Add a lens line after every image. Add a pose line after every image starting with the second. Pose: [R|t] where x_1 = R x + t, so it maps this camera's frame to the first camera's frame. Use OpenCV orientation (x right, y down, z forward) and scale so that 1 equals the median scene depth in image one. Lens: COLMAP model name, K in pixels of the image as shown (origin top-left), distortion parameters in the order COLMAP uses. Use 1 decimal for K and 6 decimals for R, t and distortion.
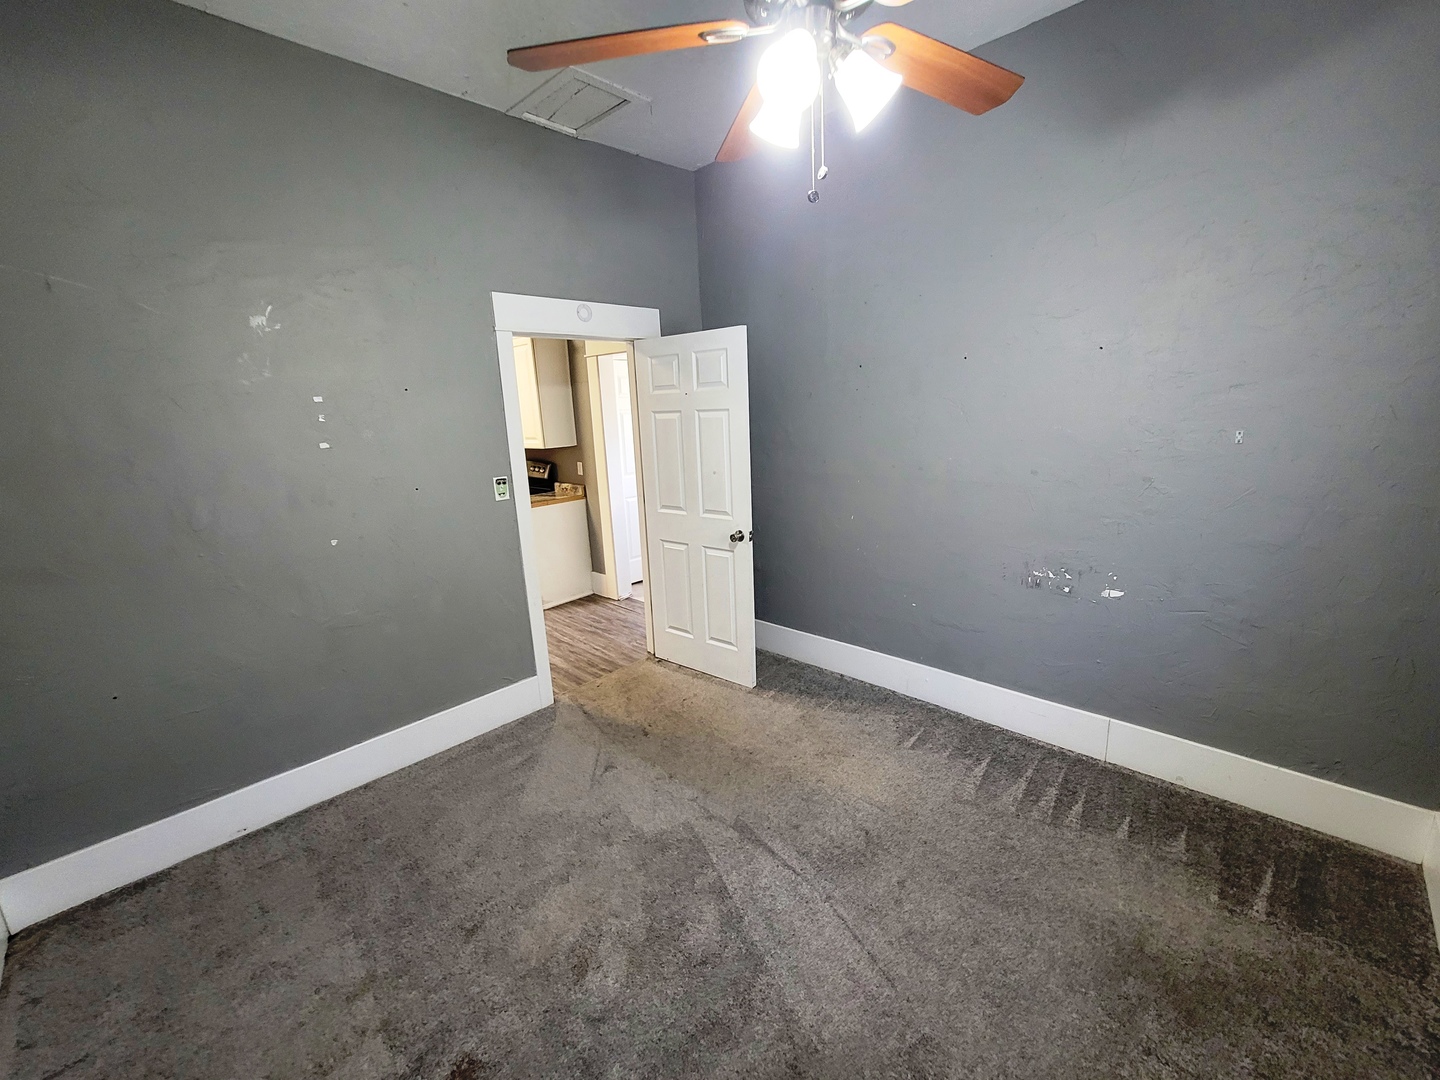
lens RADIAL K [[588.7, 0, 725.4], [0, 588.7, 539.6], [0, 0, 1]] dist [-0.003705, 0.001015]
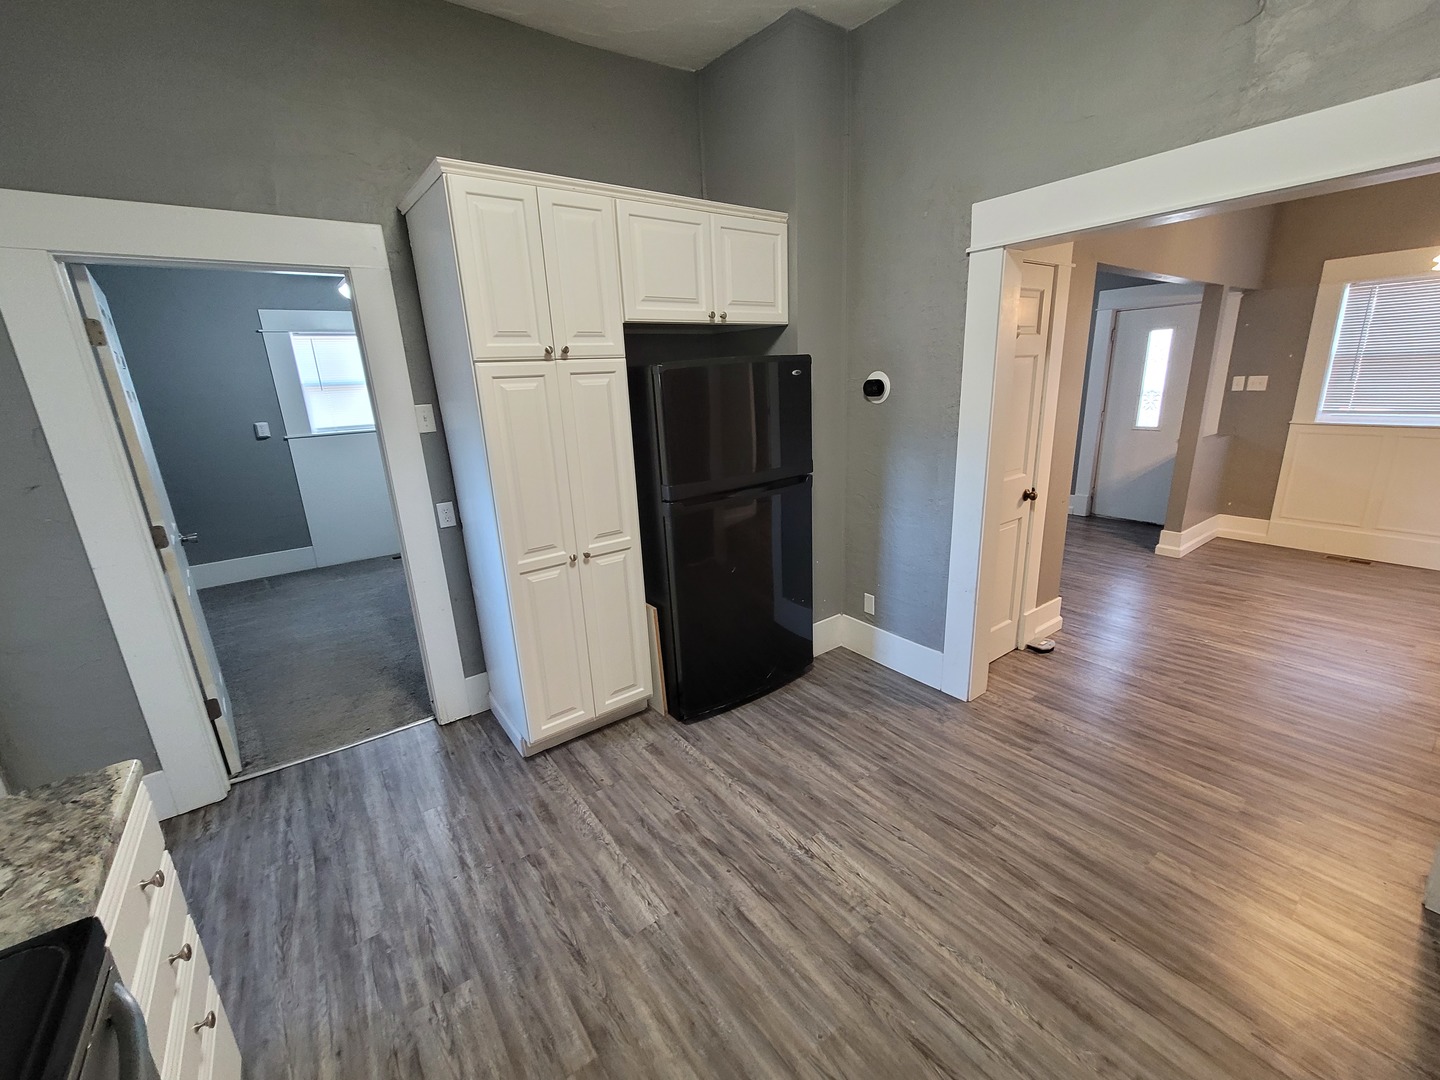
lens RADIAL K [[588.7, 0, 725.4], [0, 588.7, 539.6], [0, 0, 1]] dist [-0.003705, 0.001015]
pose [[-0.981802, 0.021323, 0.188707, -0.693264], [0.110488, 0.872327, 0.476275, -0.241308], [-0.154458, 0.488457, -0.858808, 1.227646]]
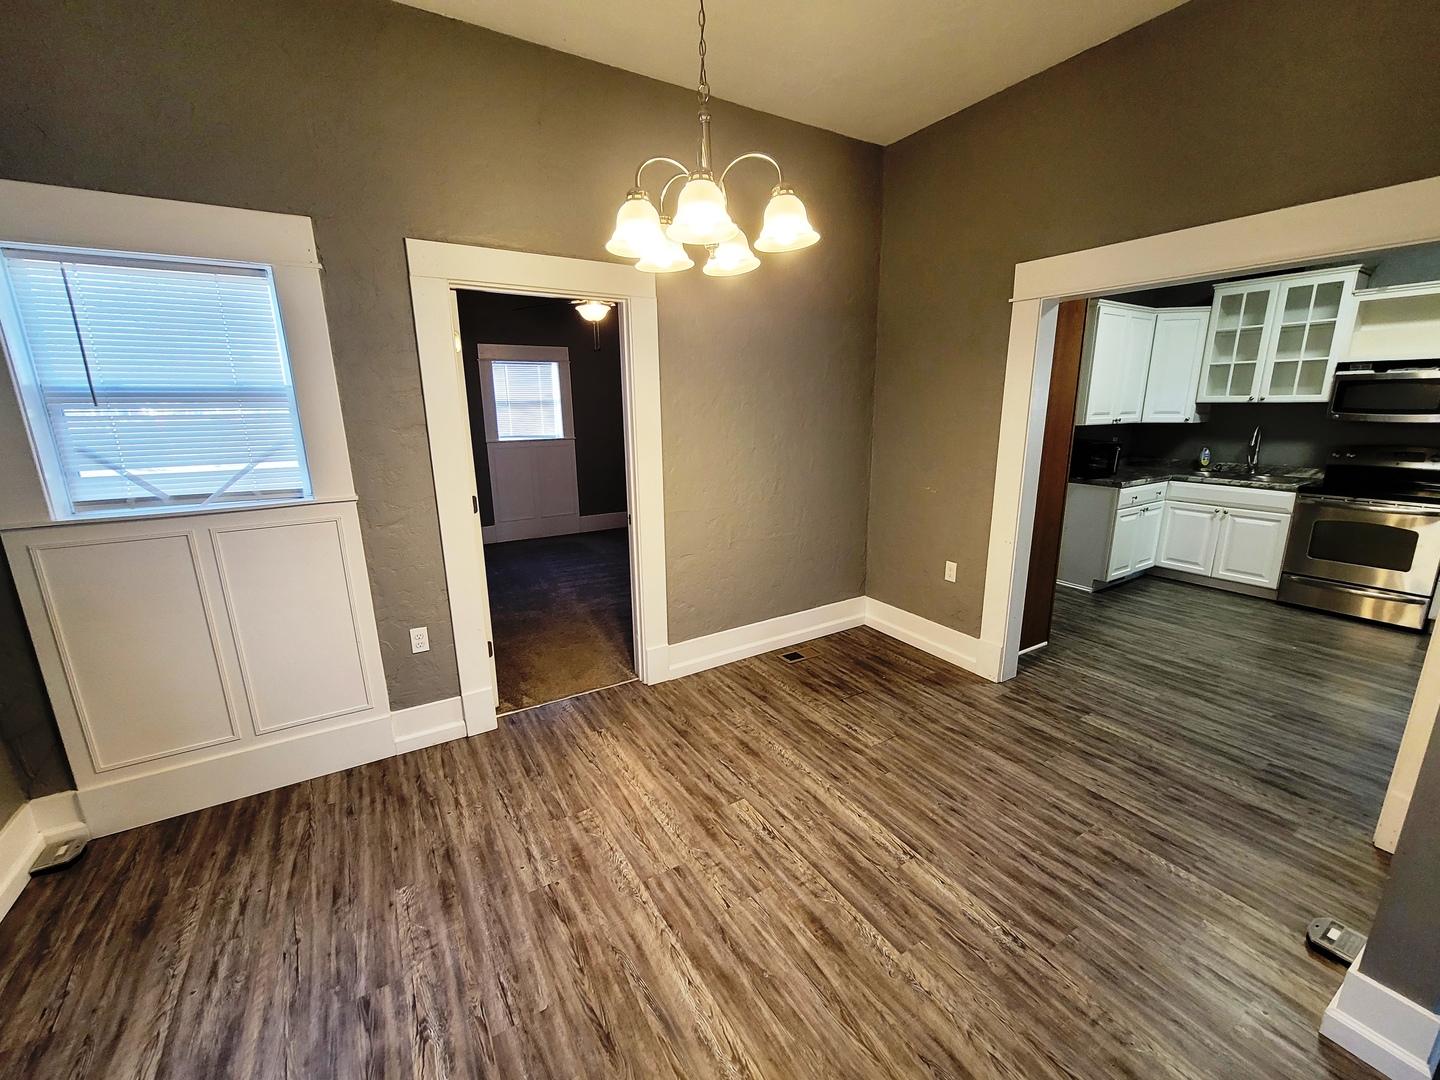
lens RADIAL K [[588.7, 0, 725.4], [0, 588.7, 539.6], [0, 0, 1]] dist [-0.003705, 0.001015]
pose [[0.966045, 0.082655, -0.244795, -1.275734], [-0.082330, 0.996538, 0.011580, 0.059879], [0.244904, 0.008967, 0.969506, 0.077575]]
